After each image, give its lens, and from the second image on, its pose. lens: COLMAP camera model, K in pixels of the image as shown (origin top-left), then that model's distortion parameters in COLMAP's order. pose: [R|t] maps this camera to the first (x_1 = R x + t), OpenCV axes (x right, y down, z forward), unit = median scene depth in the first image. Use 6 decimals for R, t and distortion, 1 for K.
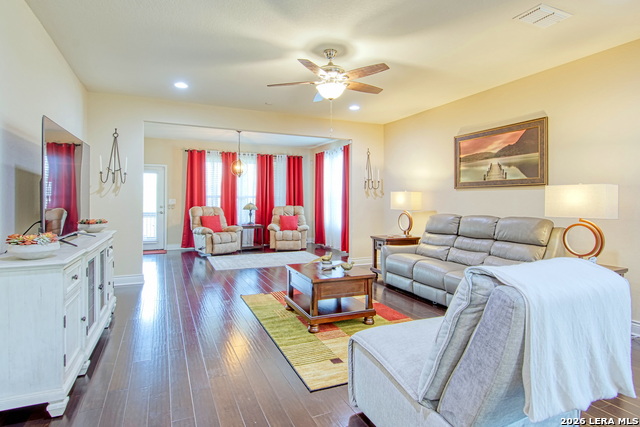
lens RADIAL K [[346.2, 0, 317.7], [0, 346.2, 198.5], [0, 0, 1]] dist [0.015903, -0.017648]
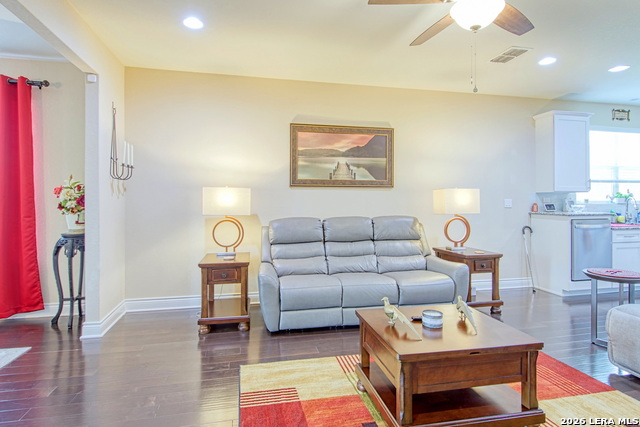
lens RADIAL K [[346.2, 0, 317.7], [0, 346.2, 198.5], [0, 0, 1]] dist [0.015903, -0.017648]
pose [[0.207123, 0.001194, 0.978314, -0.270321], [-0.004923, 0.999988, -0.000178, 0.000006], [-0.978302, -0.004779, 0.207127, 0.520418]]
